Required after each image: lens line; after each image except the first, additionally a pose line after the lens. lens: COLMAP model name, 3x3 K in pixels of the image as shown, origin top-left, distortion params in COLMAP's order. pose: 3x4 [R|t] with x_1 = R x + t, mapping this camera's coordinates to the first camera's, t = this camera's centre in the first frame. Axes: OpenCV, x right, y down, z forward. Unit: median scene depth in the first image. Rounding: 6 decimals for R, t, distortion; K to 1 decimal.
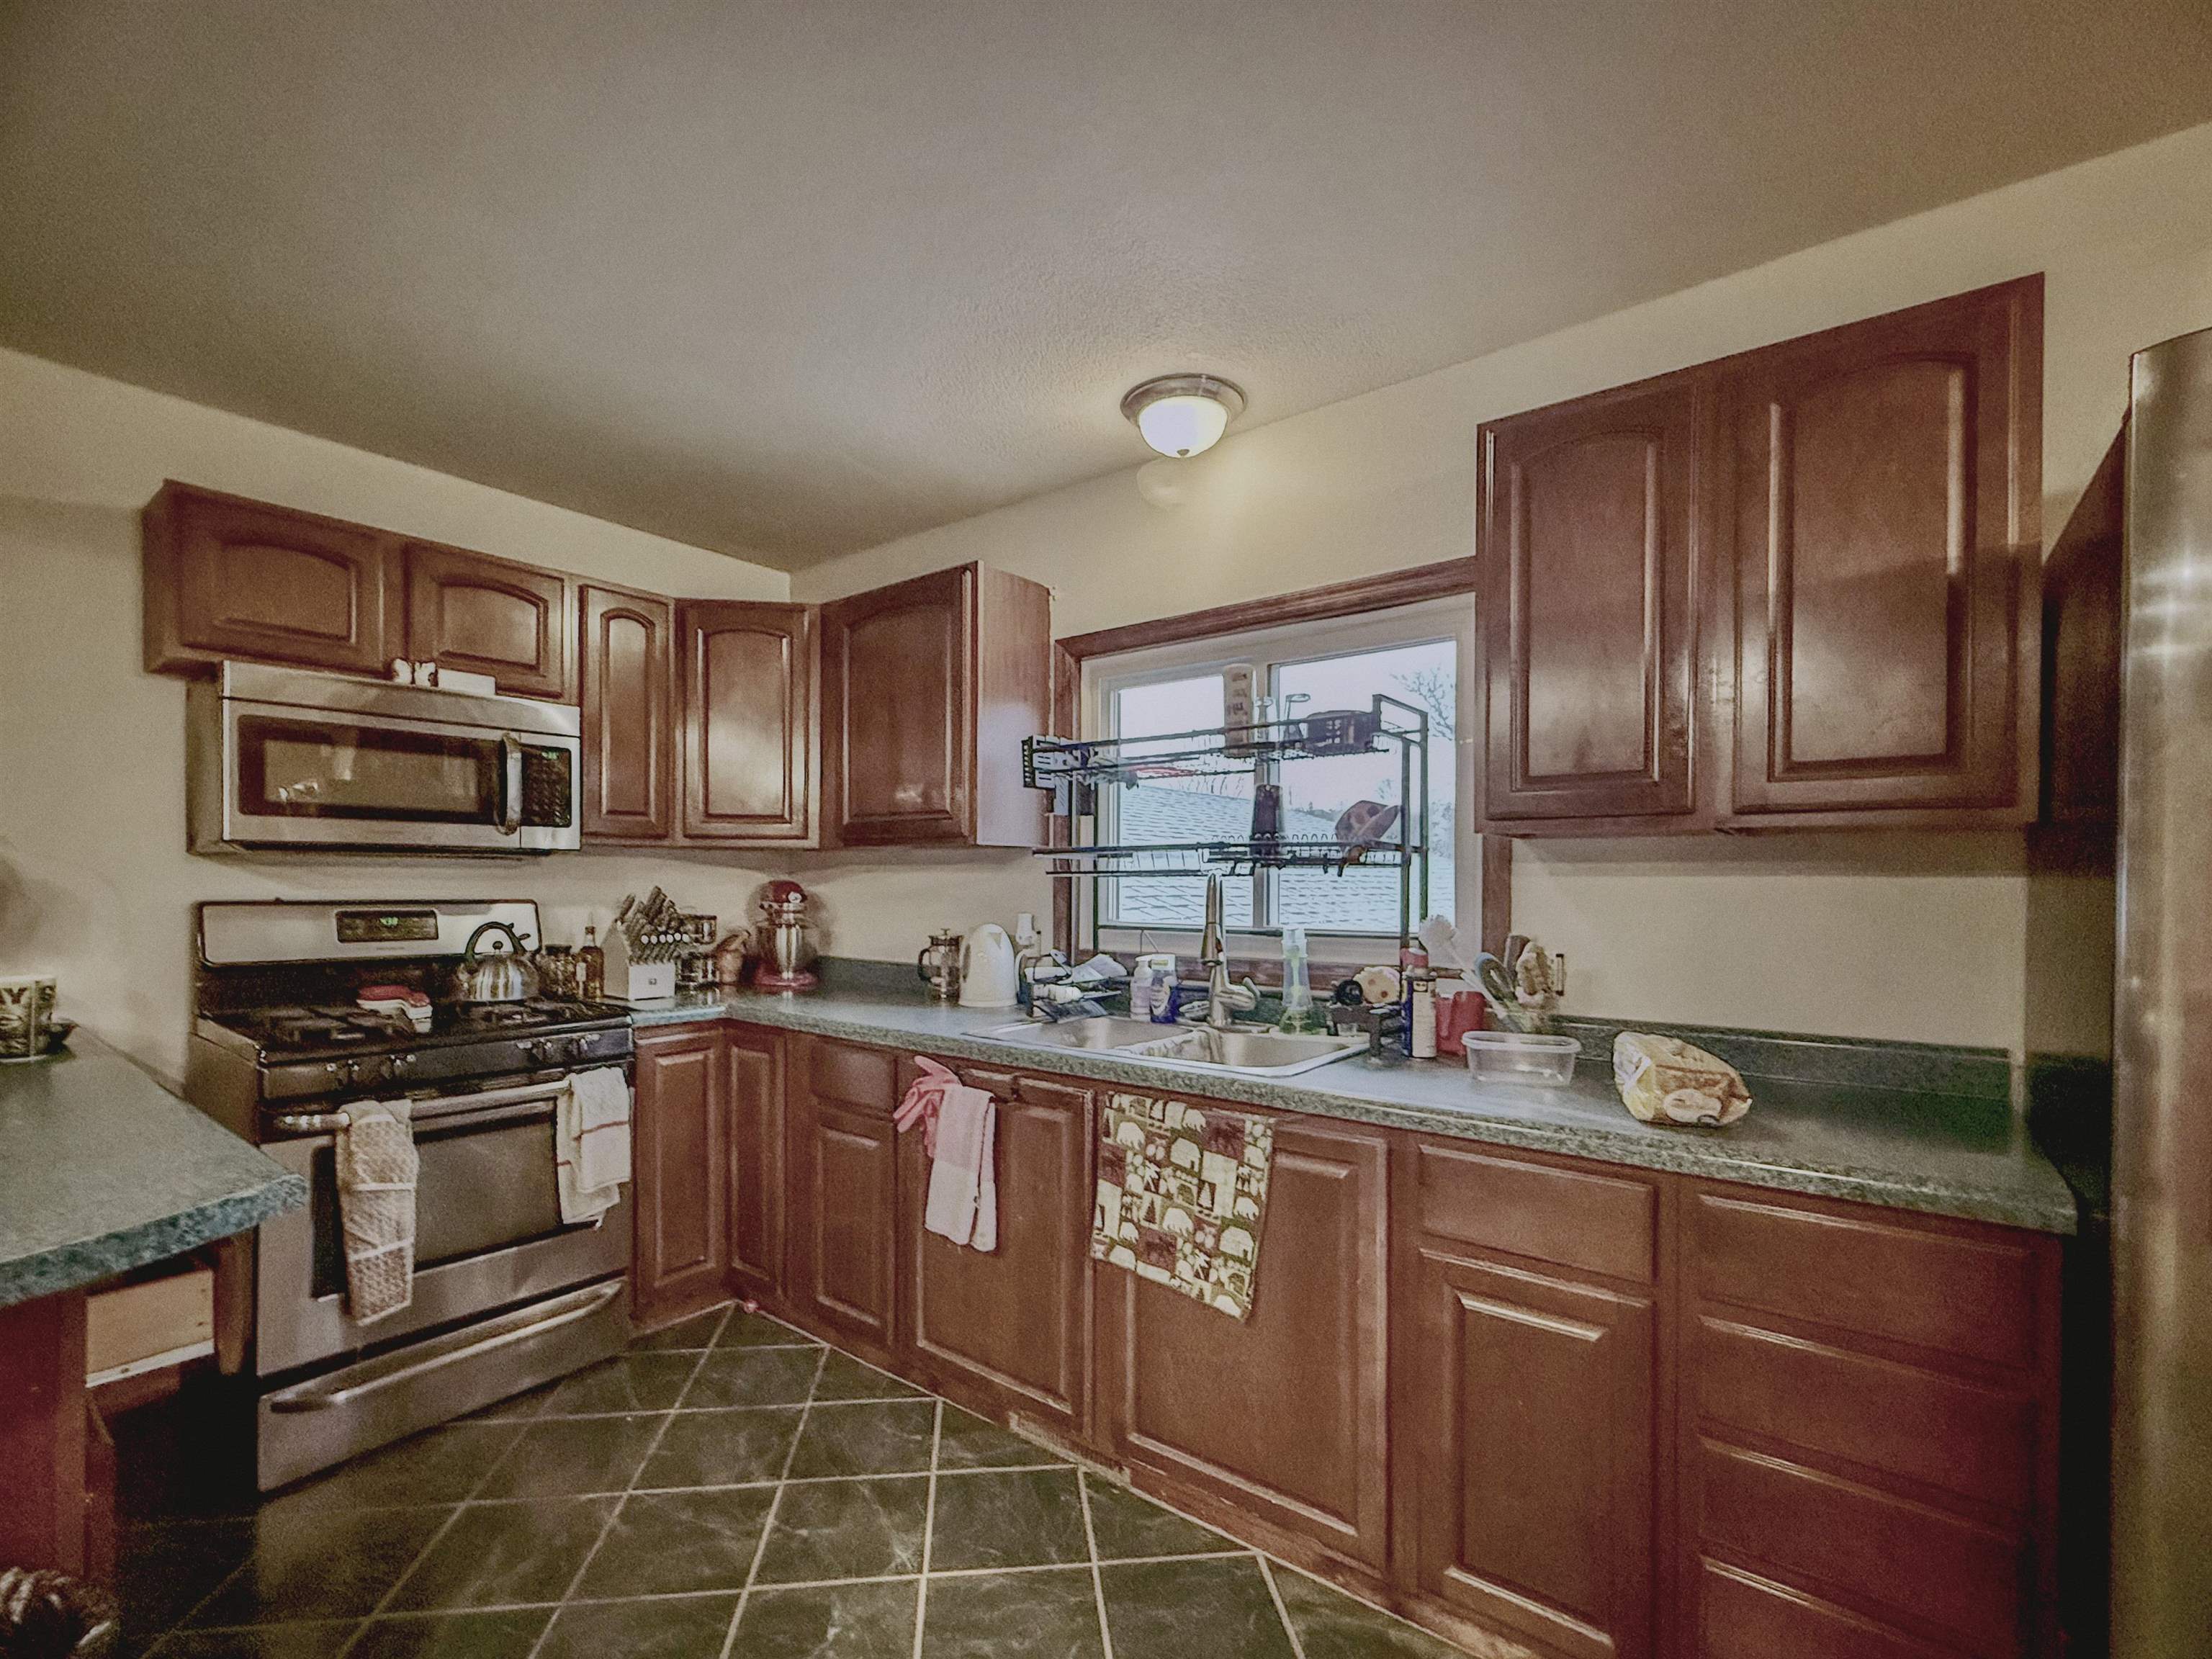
lens RADIAL K [[977.8, 0, 1098.6], [0, 977.8, 888.0], [0, 0, 1]] dist [0.001265, 0.000018]
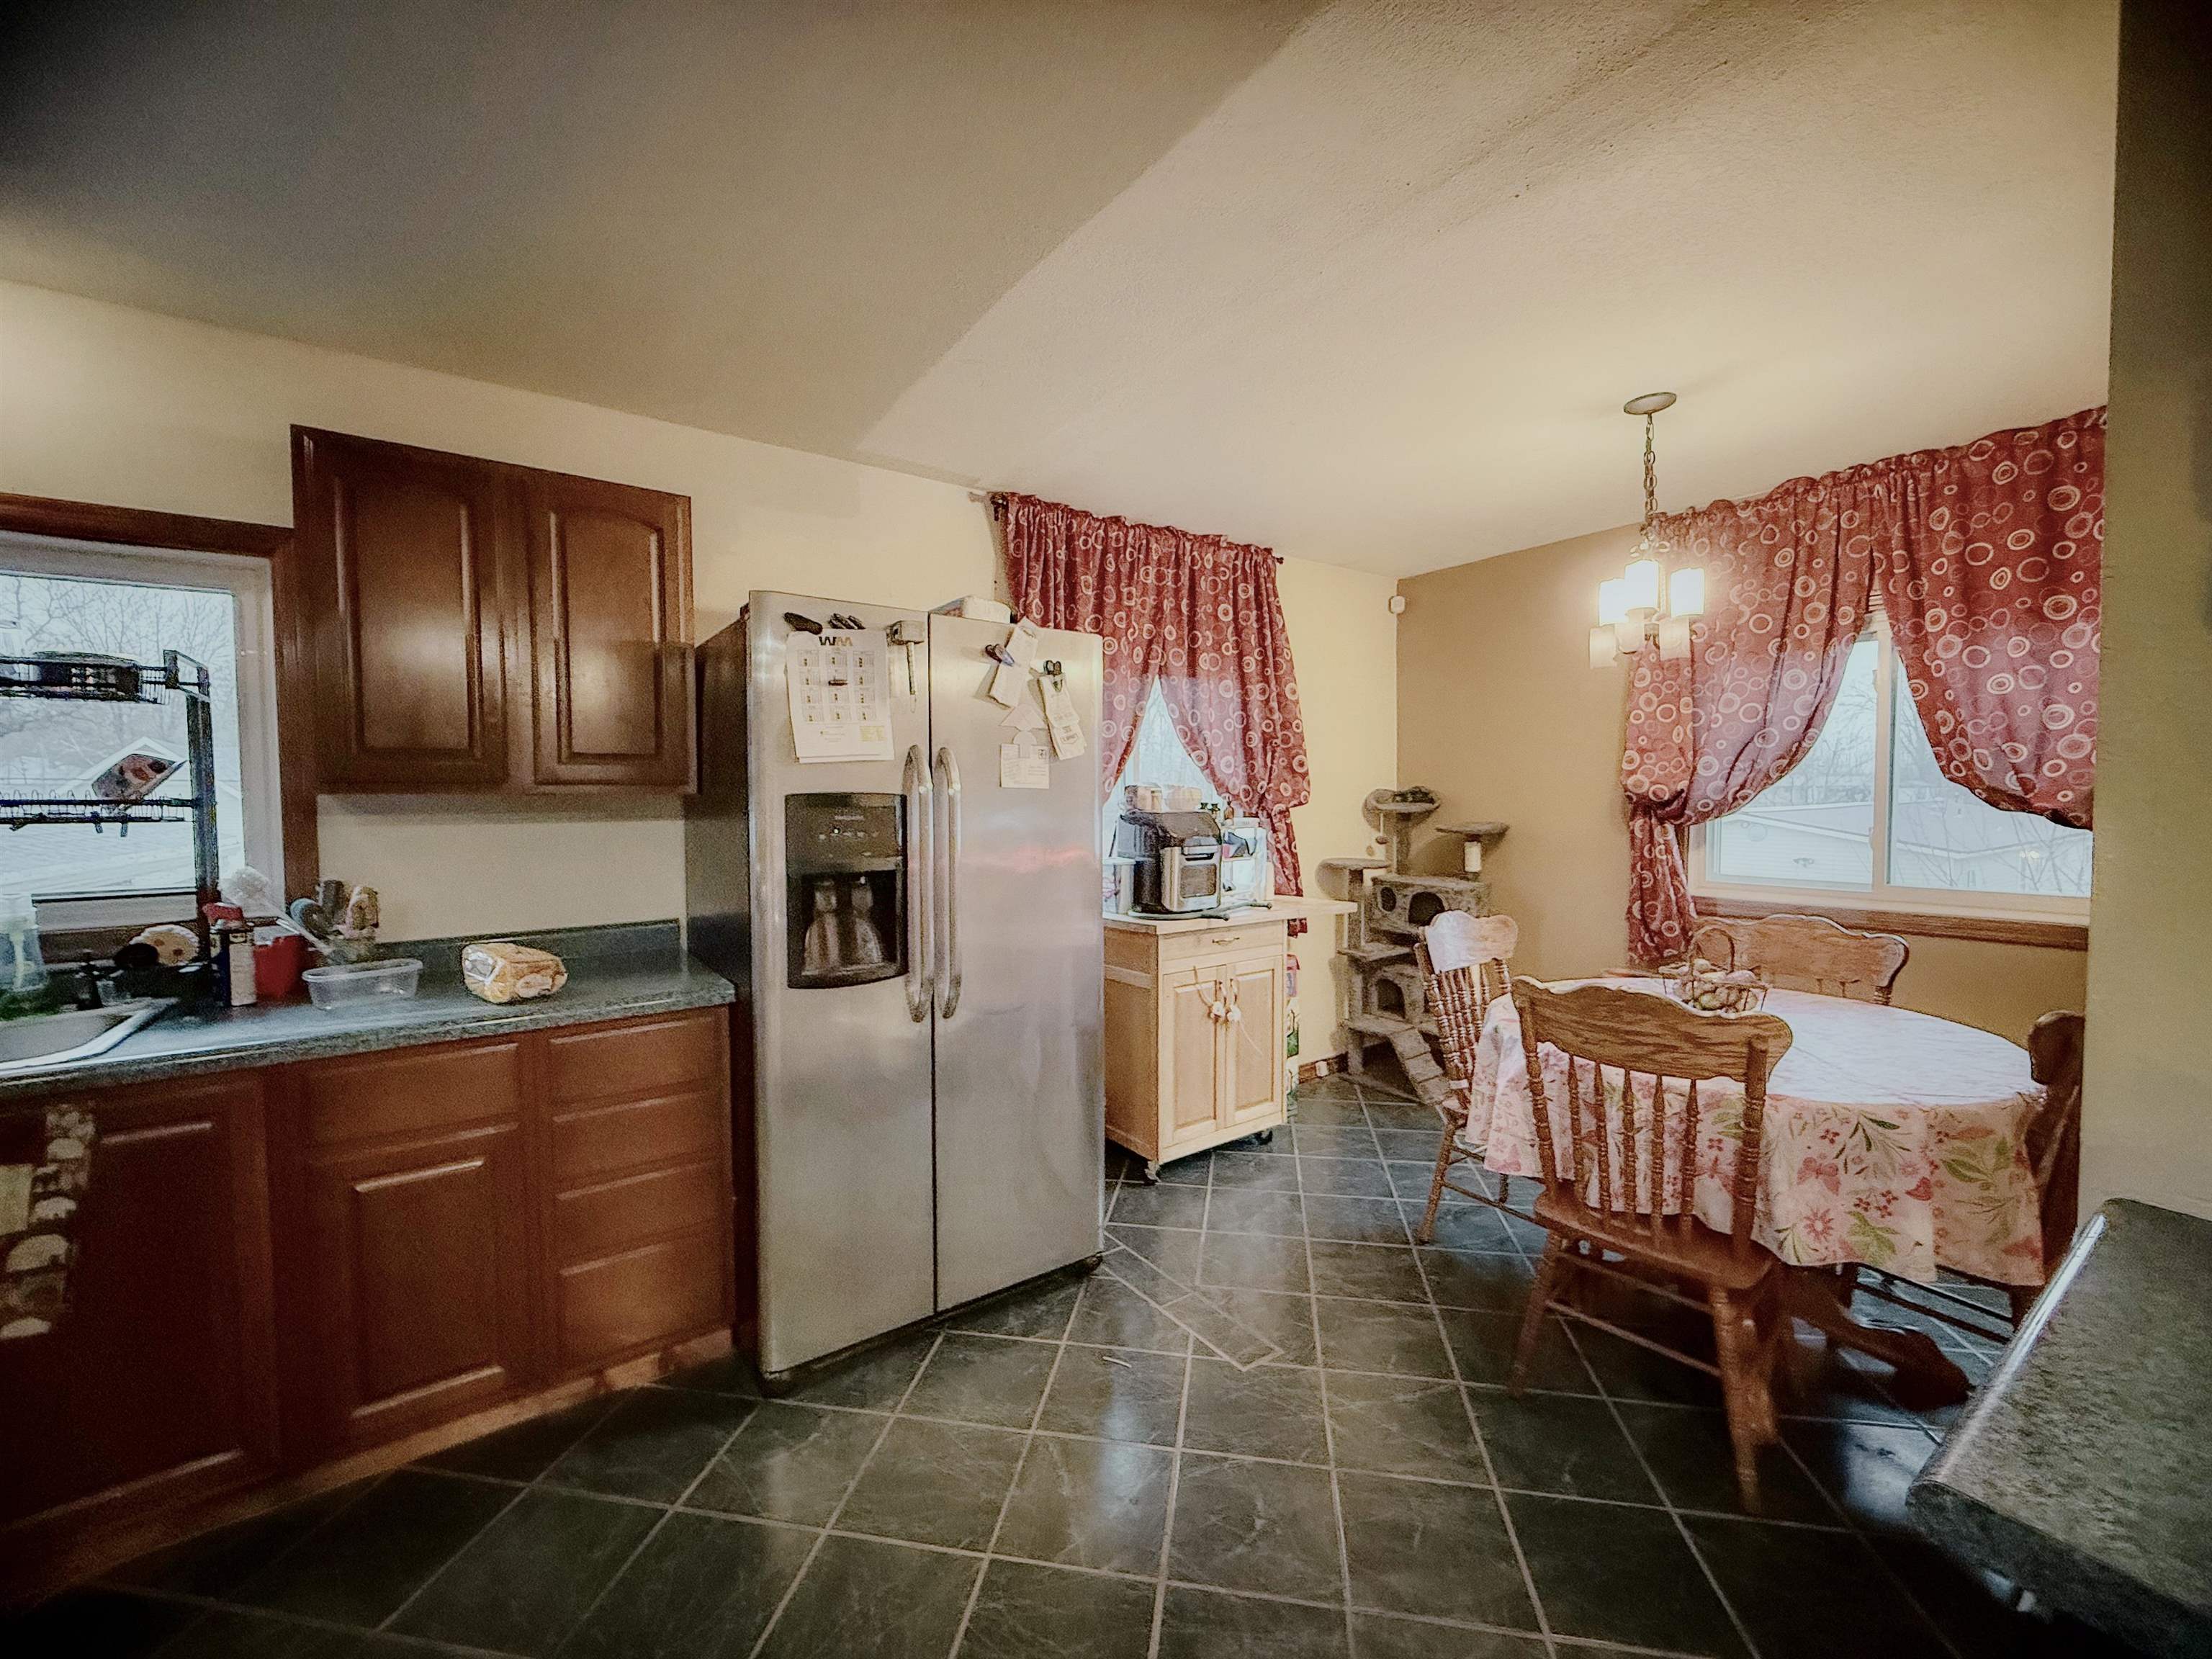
lens RADIAL K [[882.3, 0, 1104.6], [0, 882.3, 829.3], [0, 0, 1]] dist [0.001215, -0.000364]
pose [[0.281260, -0.043418, 0.958649, -0.276648], [0.012816, 0.999057, 0.041488, -0.038098], [-0.959546, 0.000618, 0.281551, -0.137016]]
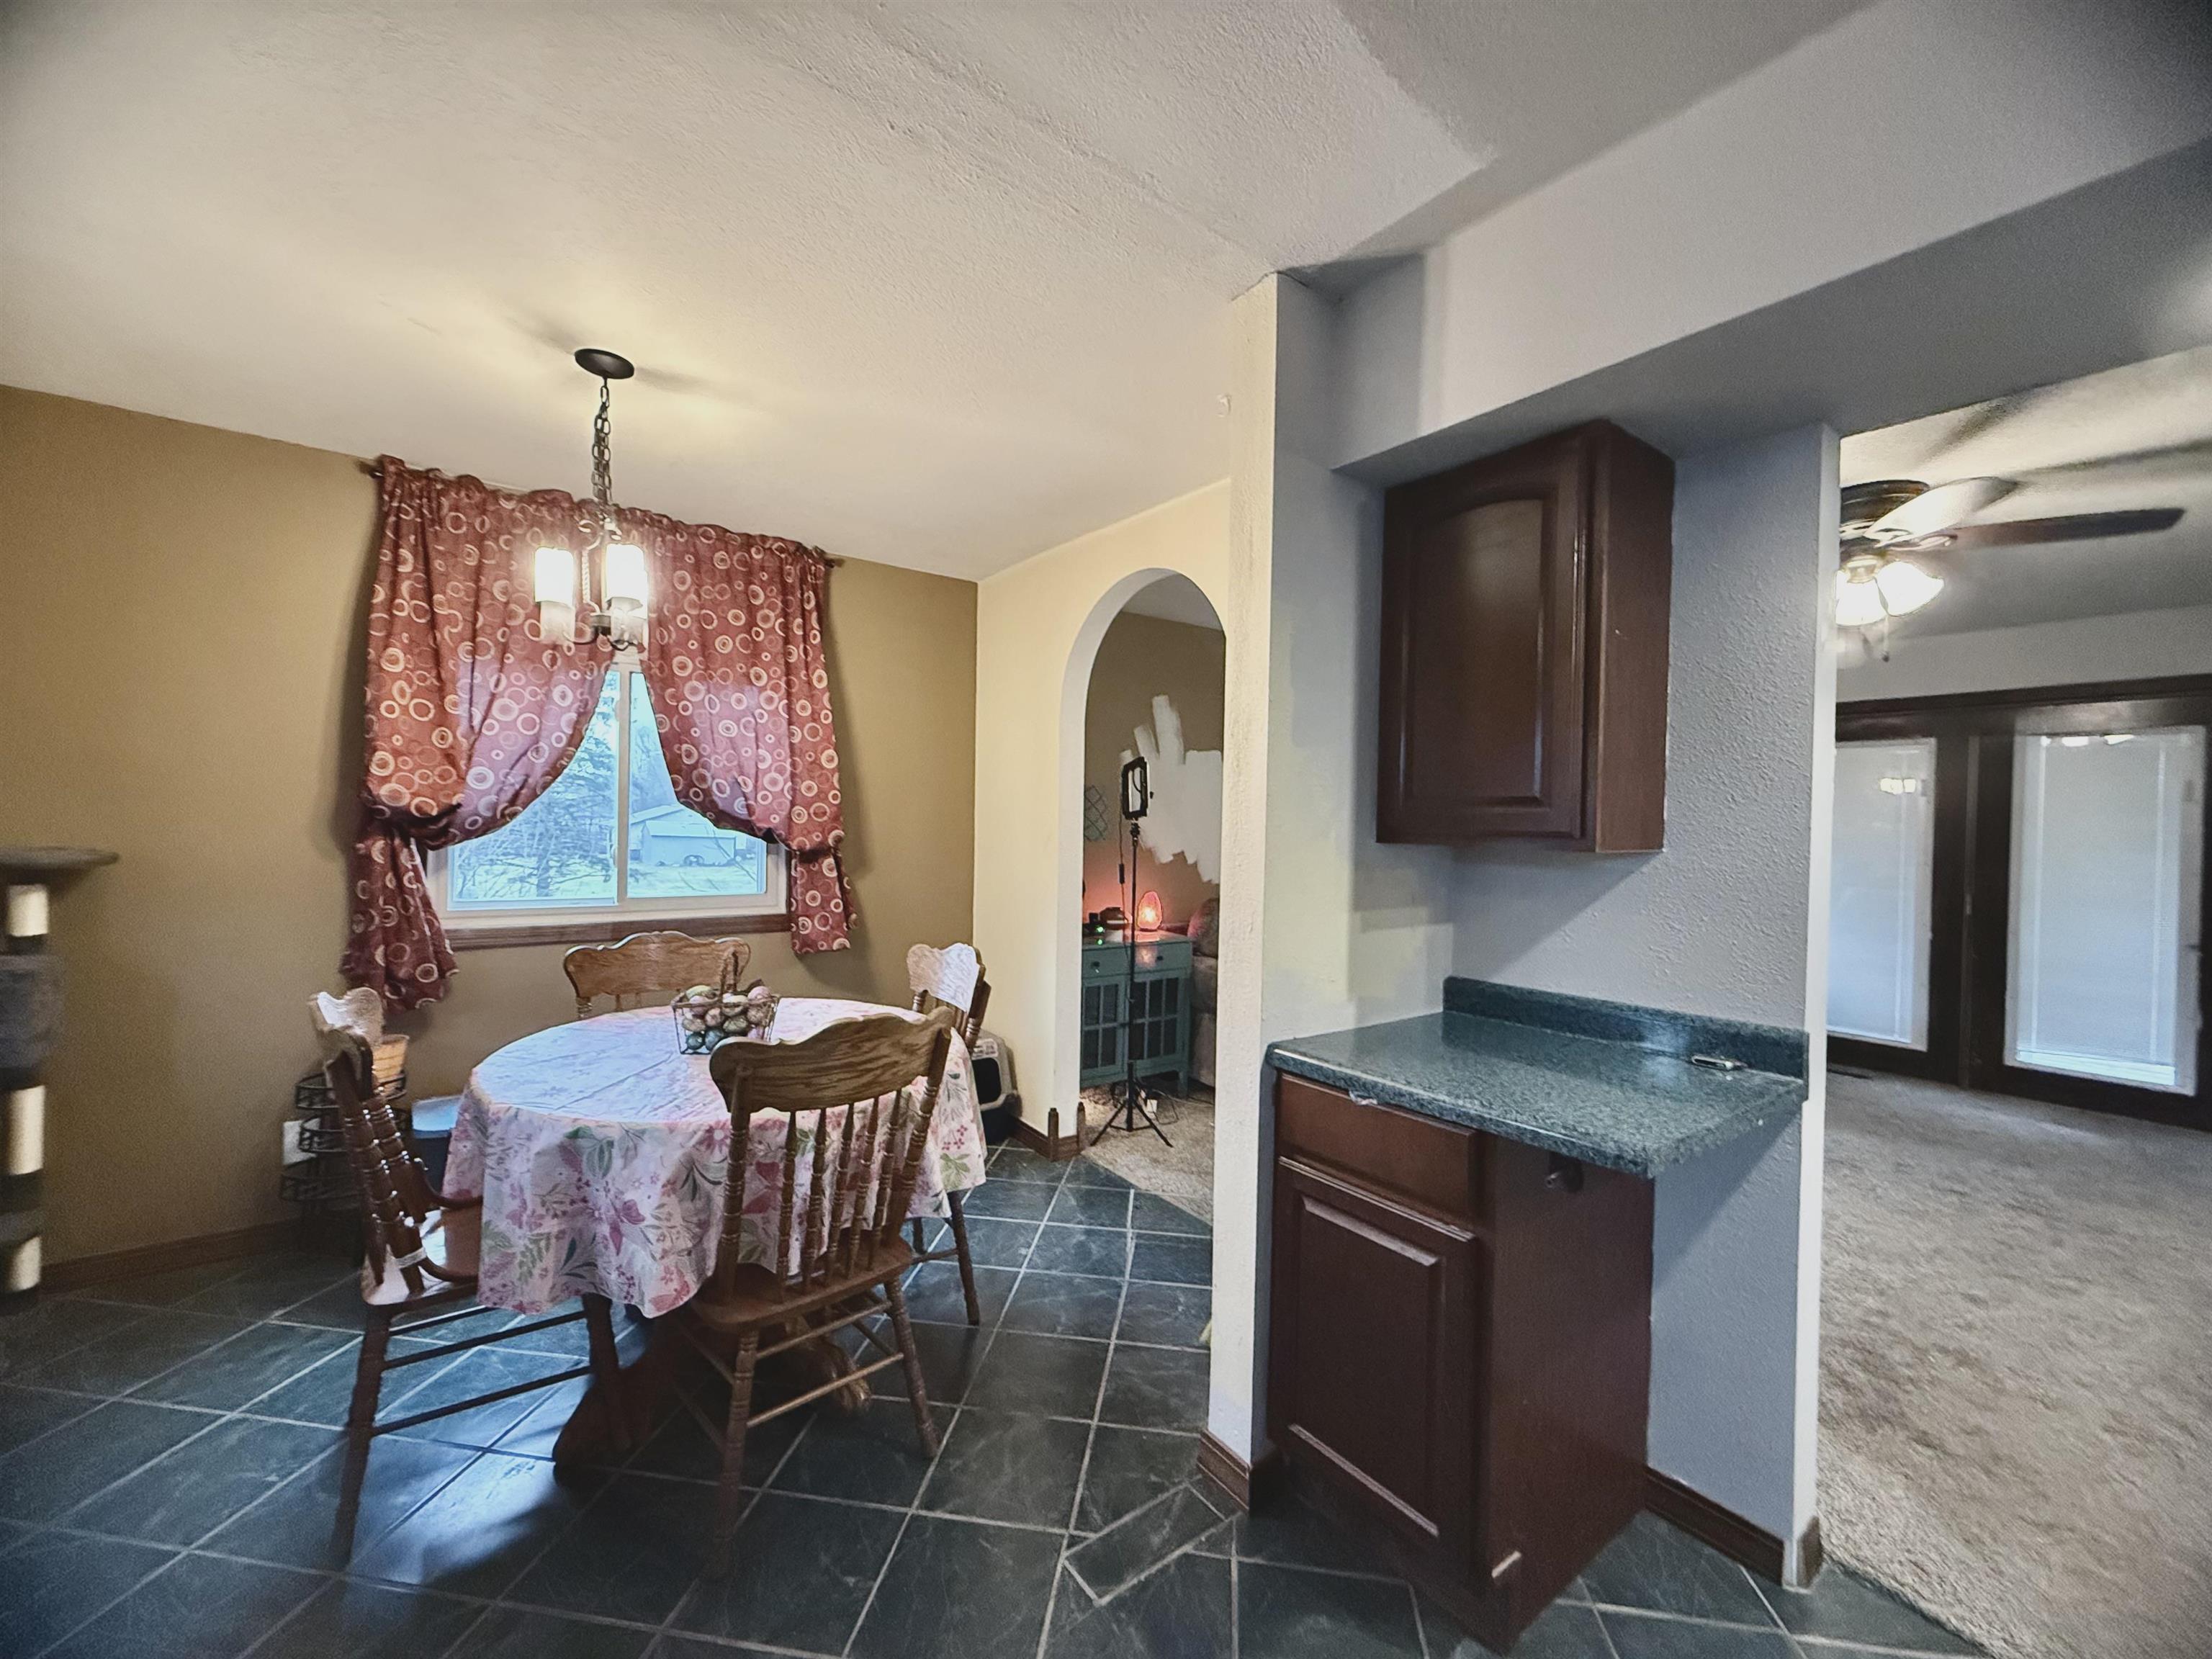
lens RADIAL K [[879.2, 0, 1103.0], [0, 879.2, 830.1], [0, 0, 1]] dist [-0.000516, -0.000373]
pose [[-0.965979, -0.026792, 0.257228, 0.214381], [-0.024095, 0.999617, 0.013628, -0.032936], [-0.257494, 0.006966, -0.966255, 0.311542]]
